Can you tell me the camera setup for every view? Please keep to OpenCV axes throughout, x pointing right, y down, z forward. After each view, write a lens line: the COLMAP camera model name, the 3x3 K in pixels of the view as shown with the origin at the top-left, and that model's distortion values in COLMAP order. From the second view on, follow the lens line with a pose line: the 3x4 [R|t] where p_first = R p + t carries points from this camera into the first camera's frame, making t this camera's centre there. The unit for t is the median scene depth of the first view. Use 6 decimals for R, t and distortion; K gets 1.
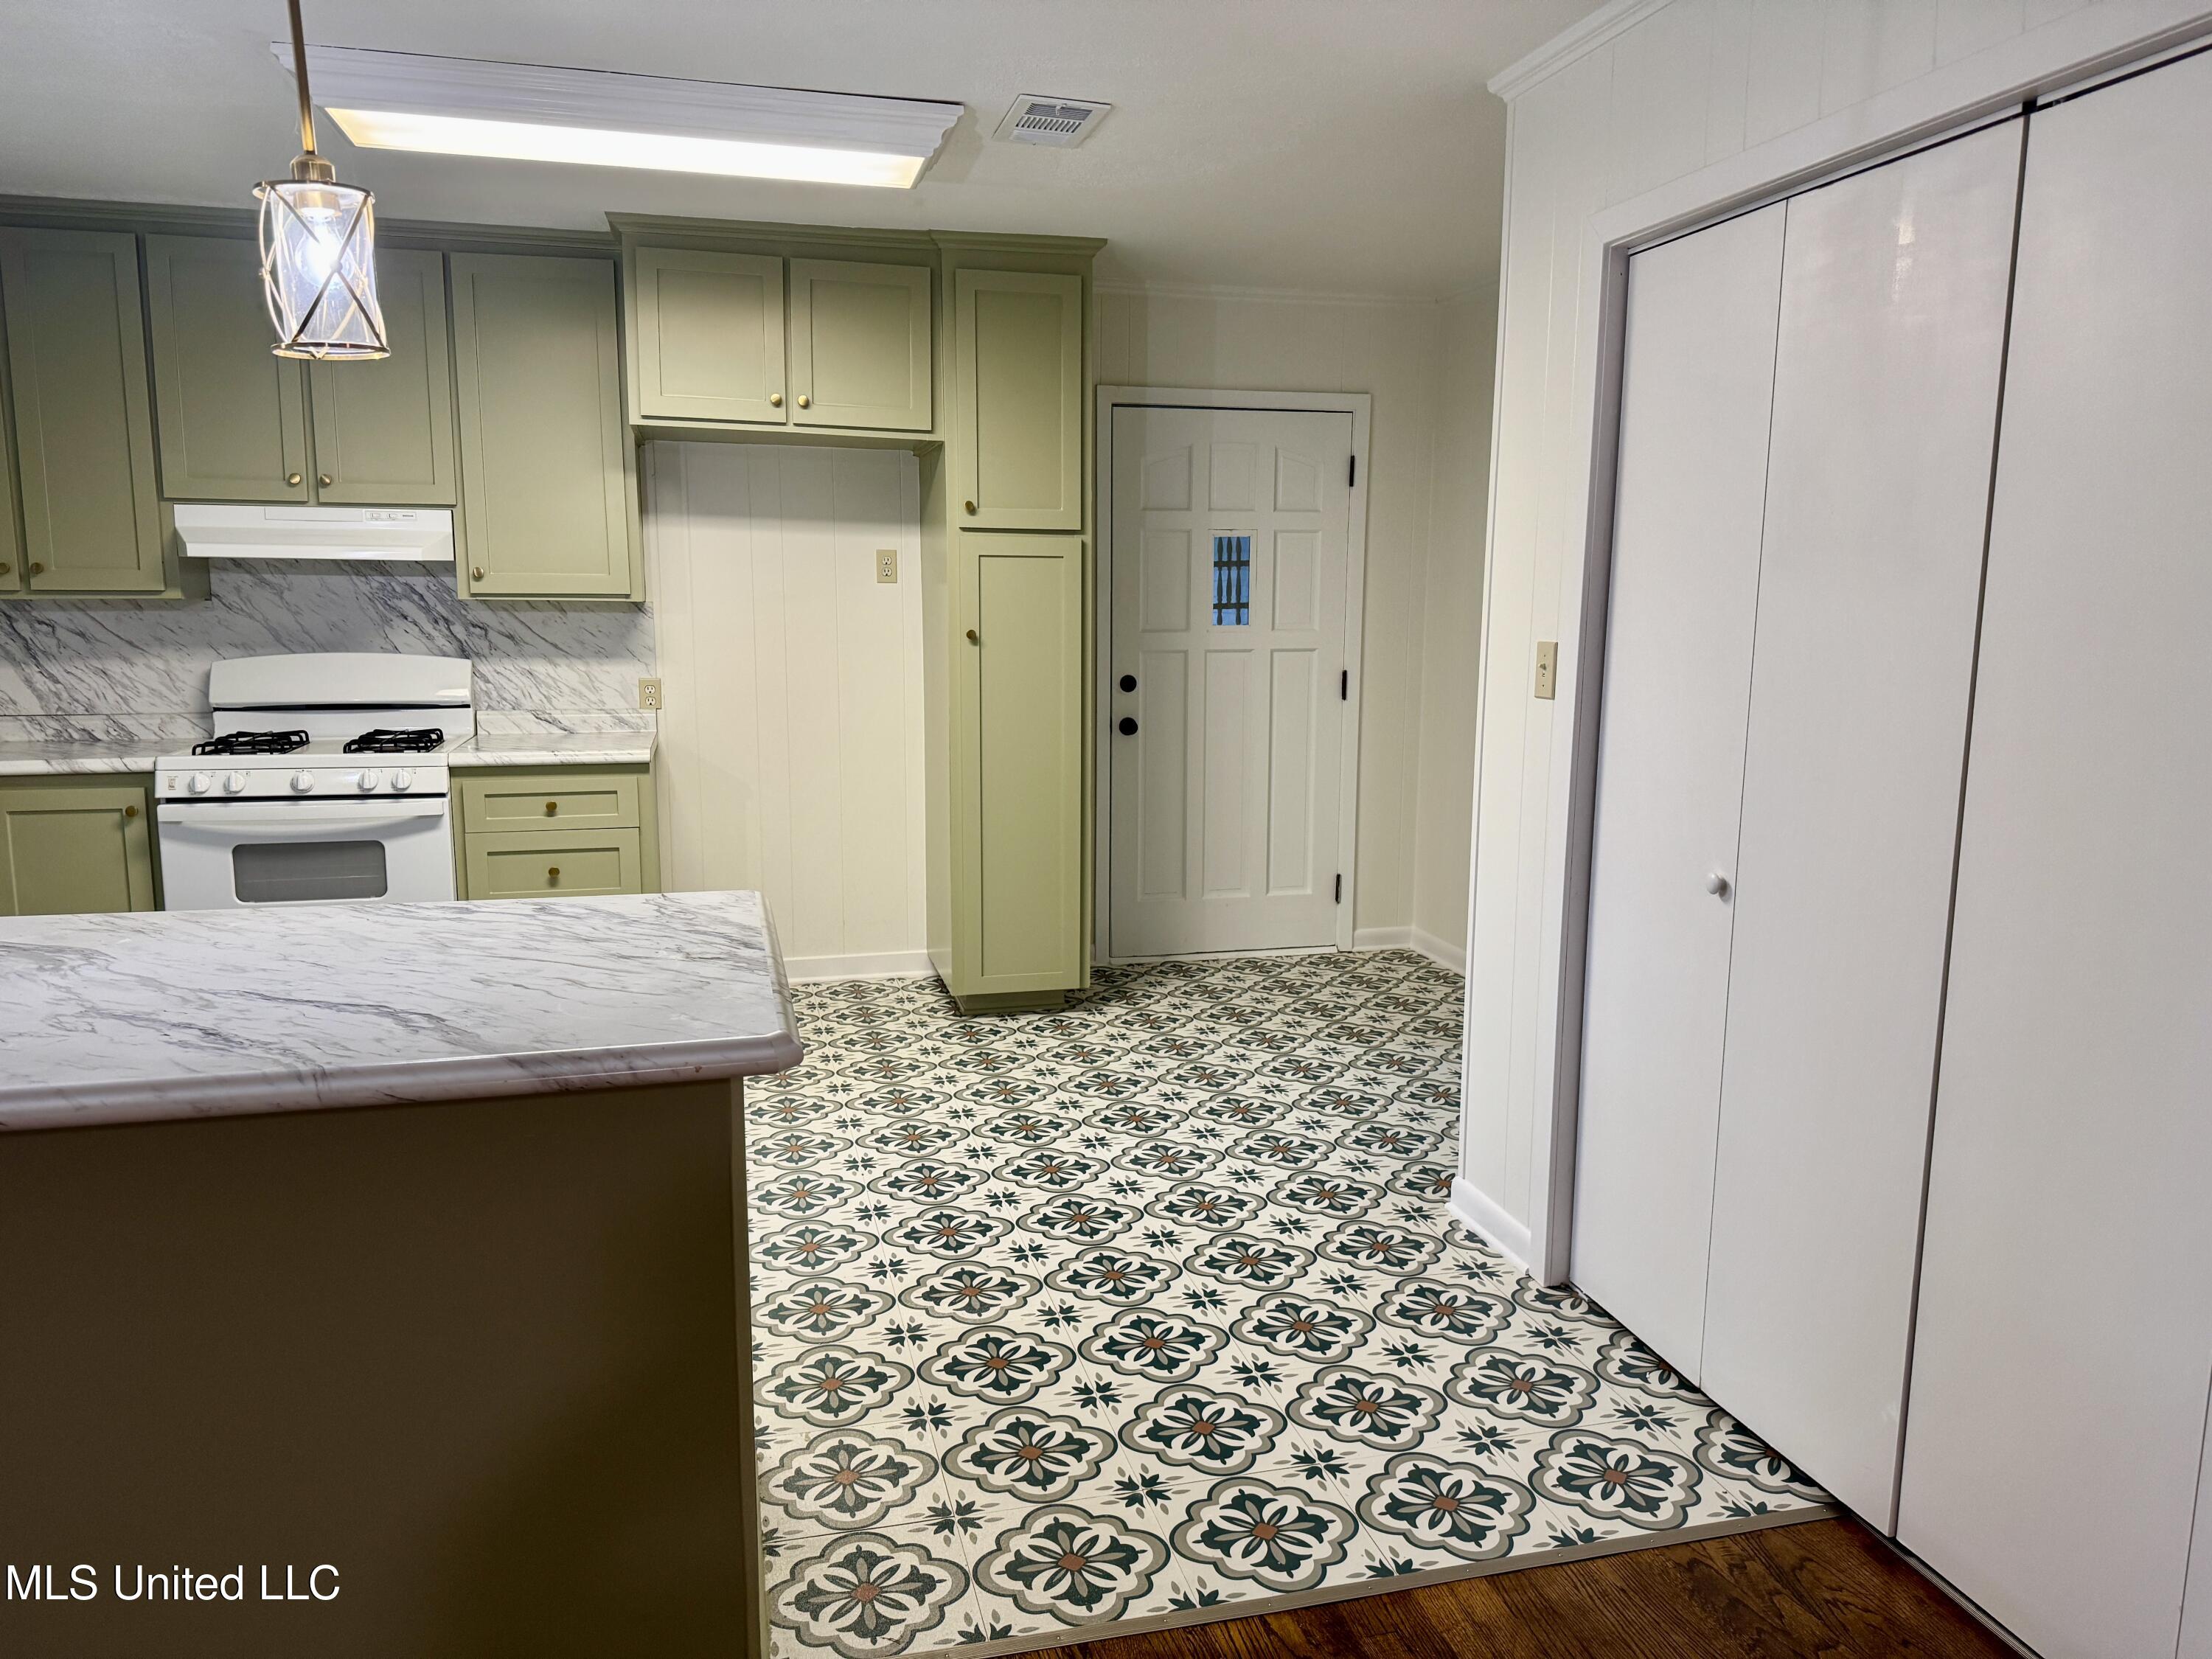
lens RADIAL K [[1561.0, 0, 1129.5], [0, 1561.0, 853.4], [0, 0, 1]] dist [0.041215, -0.058845]
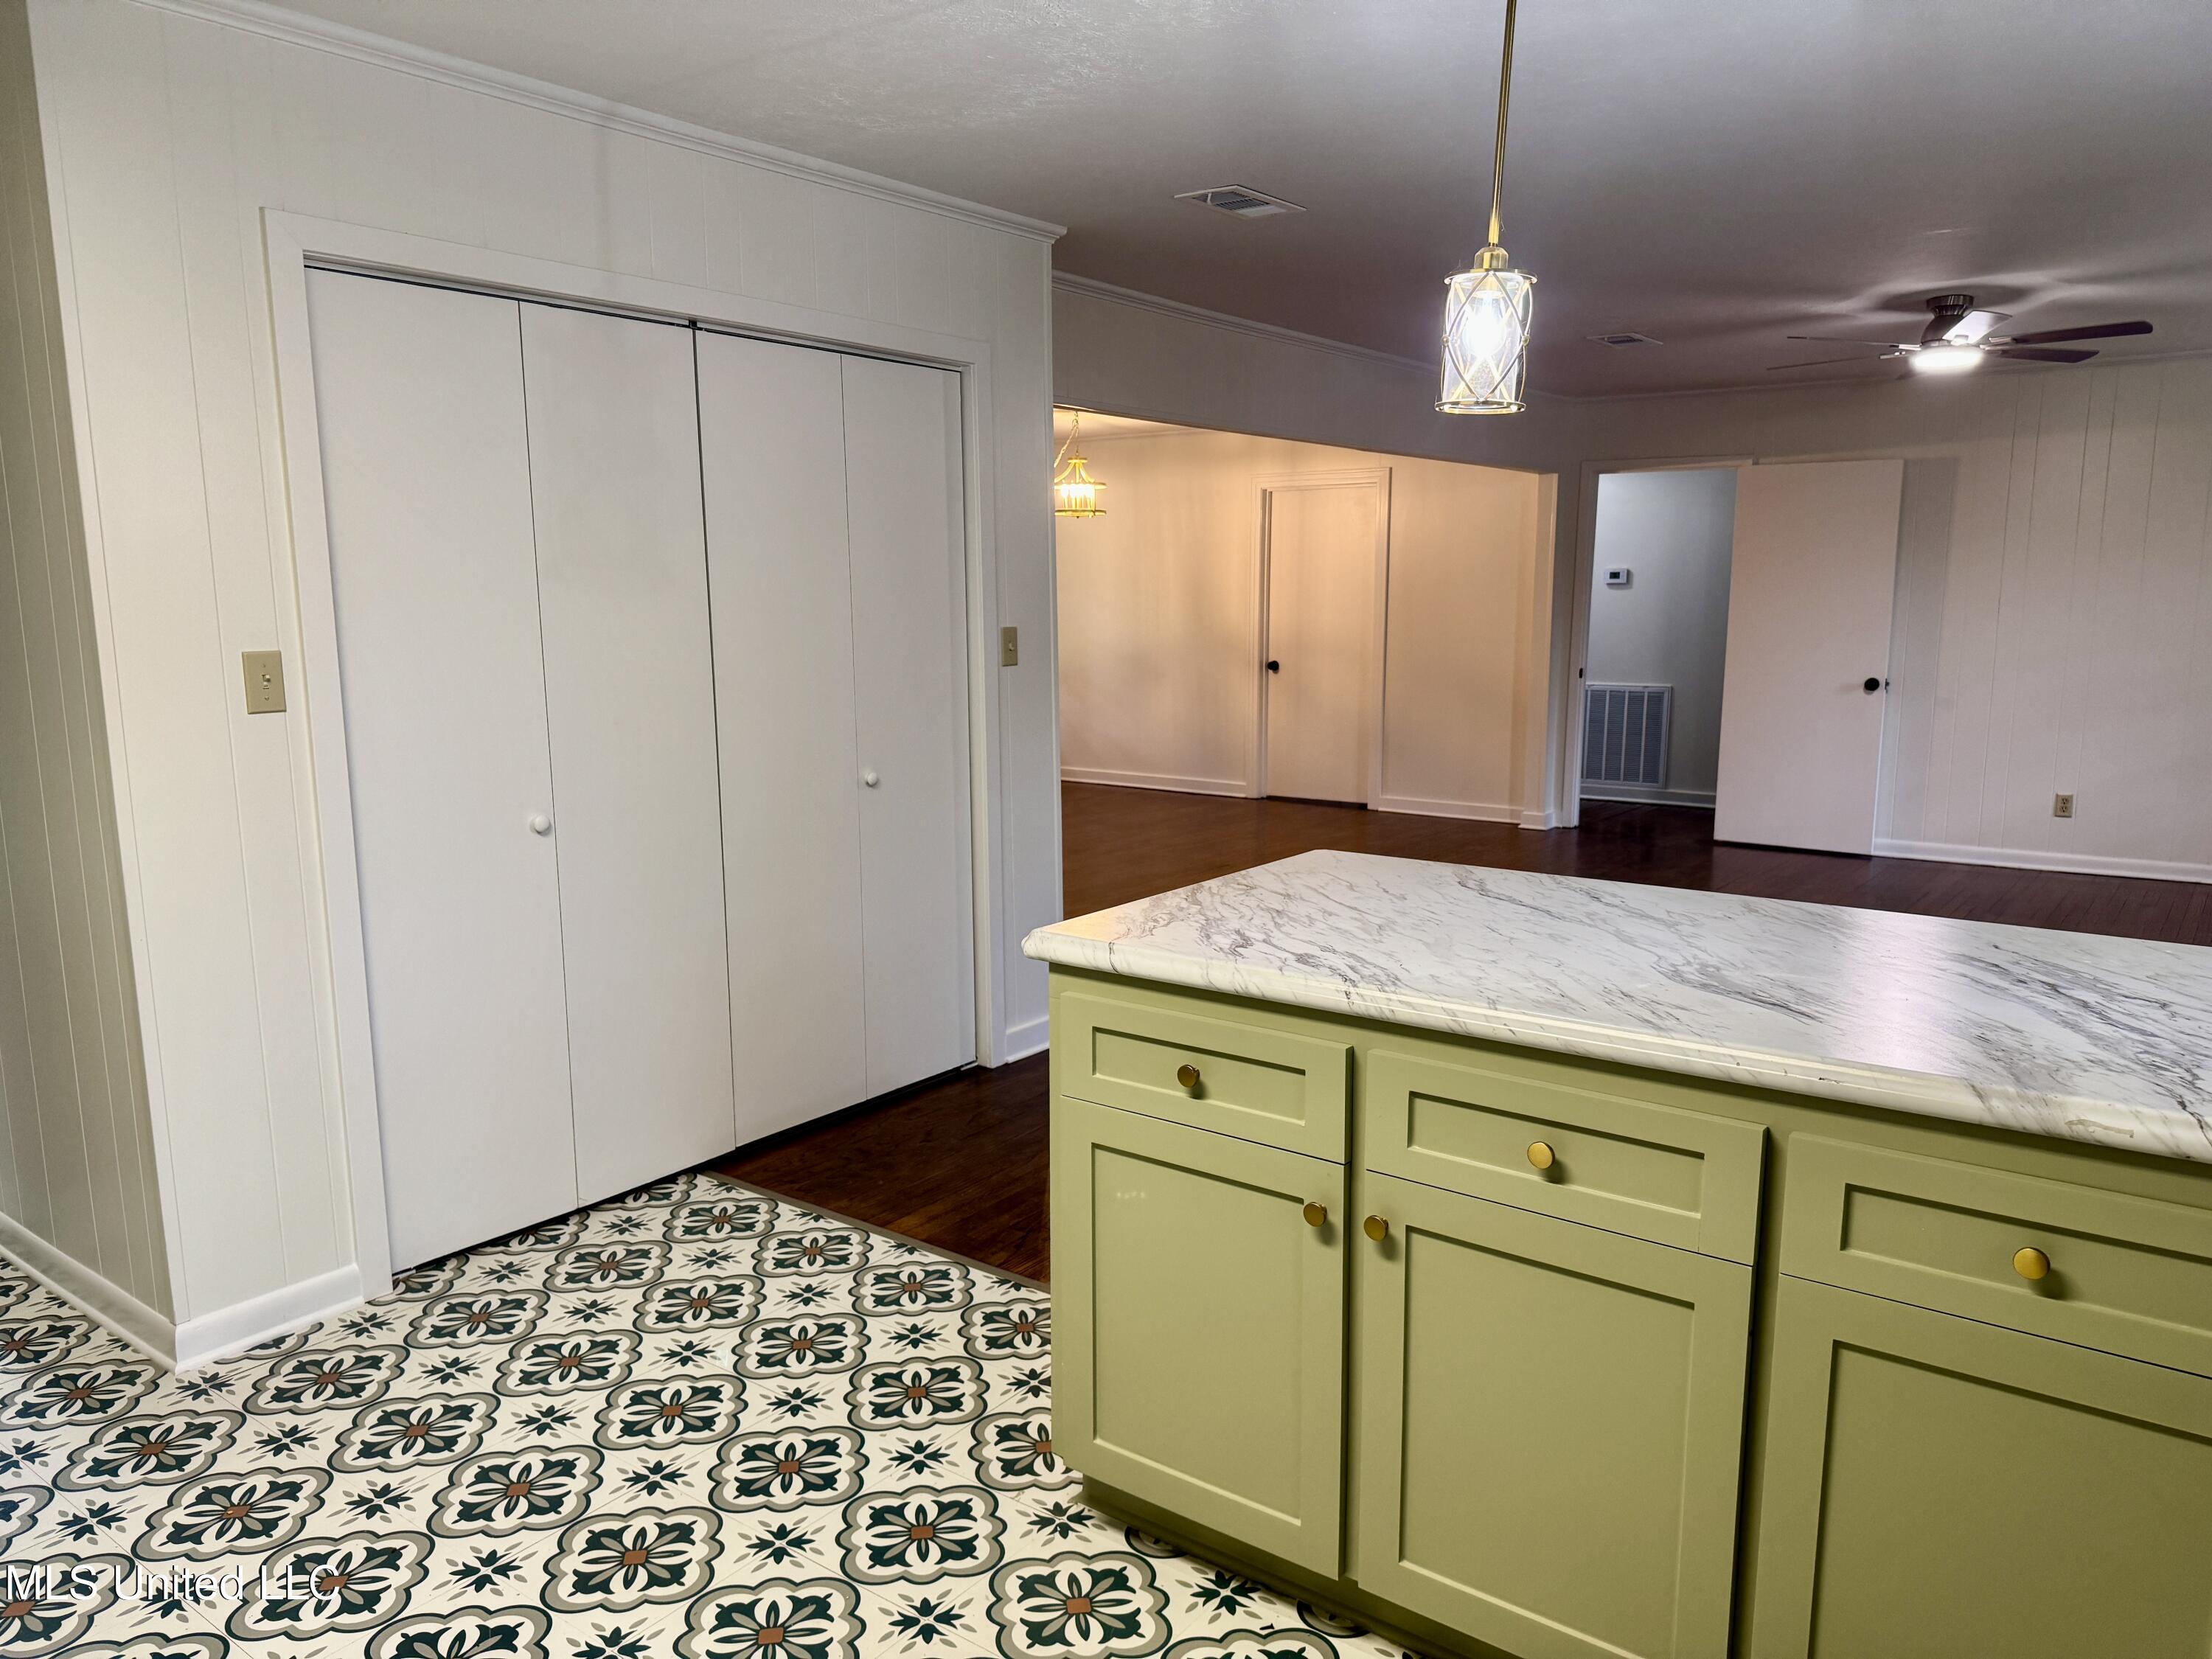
lens RADIAL K [[1561.0, 0, 1089.9], [0, 1561.0, 850.4], [0, 0, 1]] dist [0.041215, -0.058845]
pose [[-0.614933, -0.135818, 0.776795, -1.052459], [0.130351, 0.953999, 0.269990, -0.288197], [-0.777731, 0.267282, -0.568942, 1.614978]]
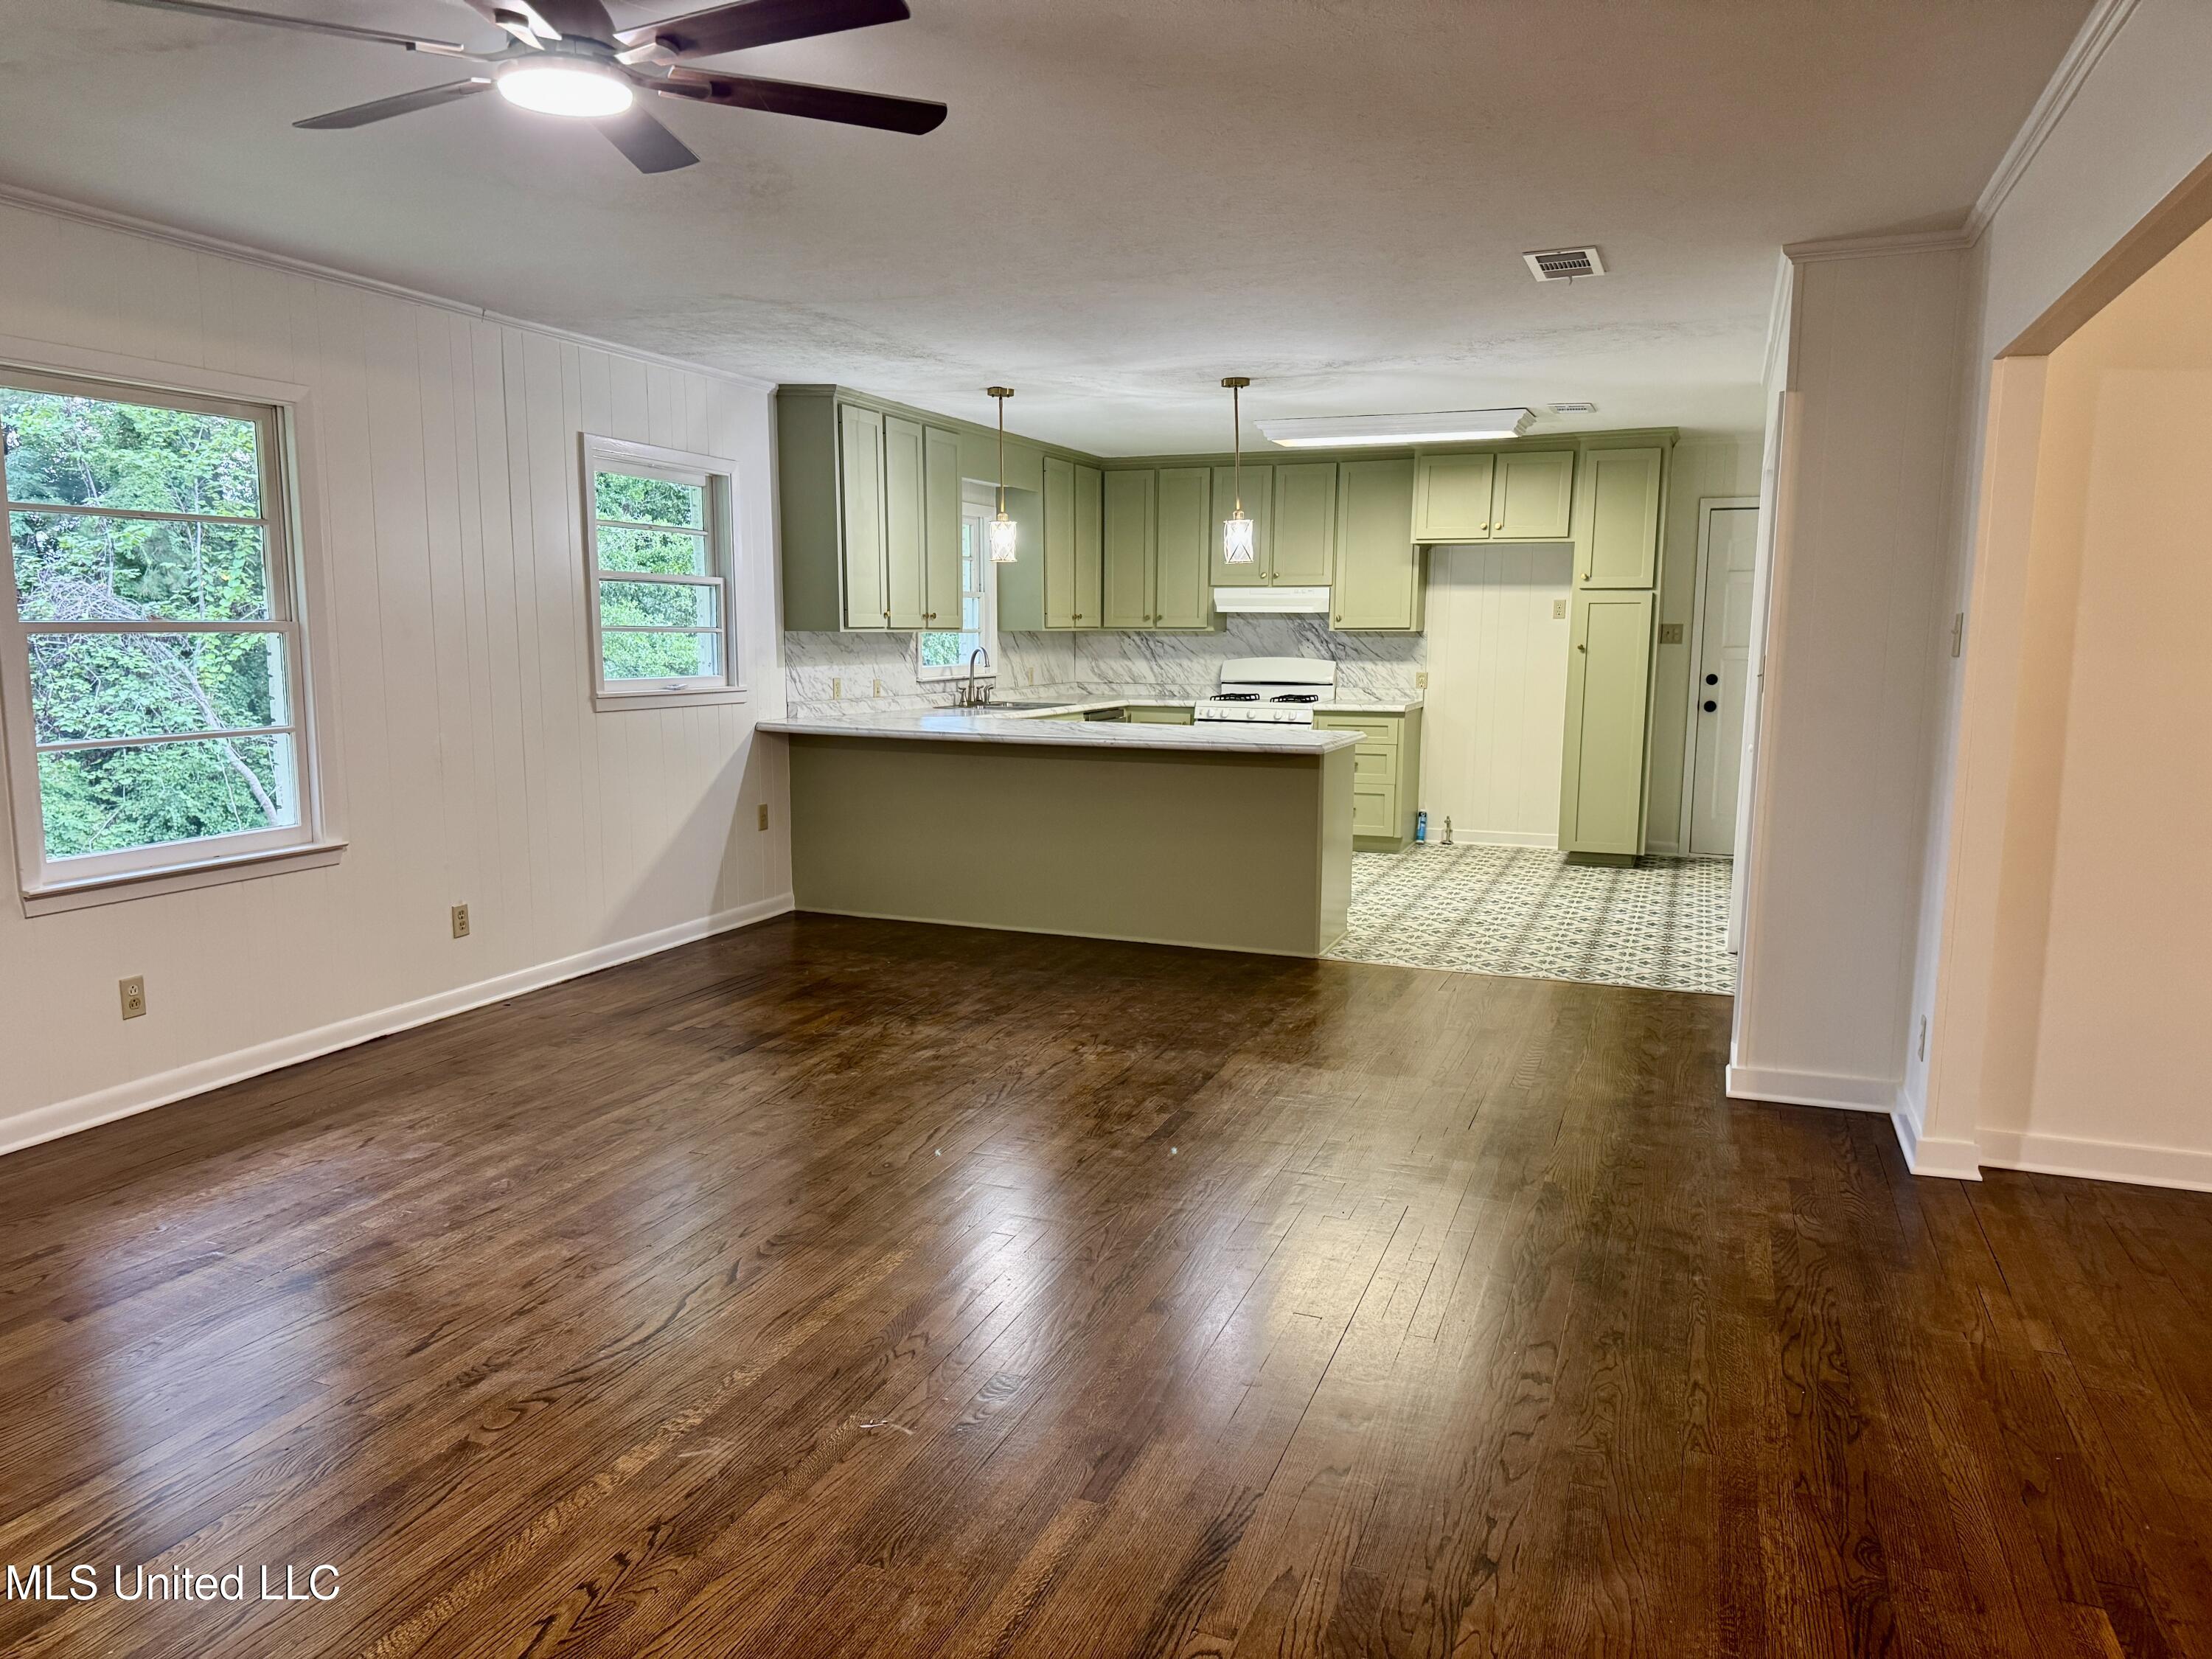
lens RADIAL K [[1561.0, 0, 1094.7], [0, 1561.0, 836.5], [0, 0, 1]] dist [0.041215, -0.058845]
pose [[0.805321, 0.072230, -0.588422, 0.534282], [-0.092399, 0.995713, -0.004232, 0.139219], [0.585594, 0.057777, 0.808543, -0.793722]]
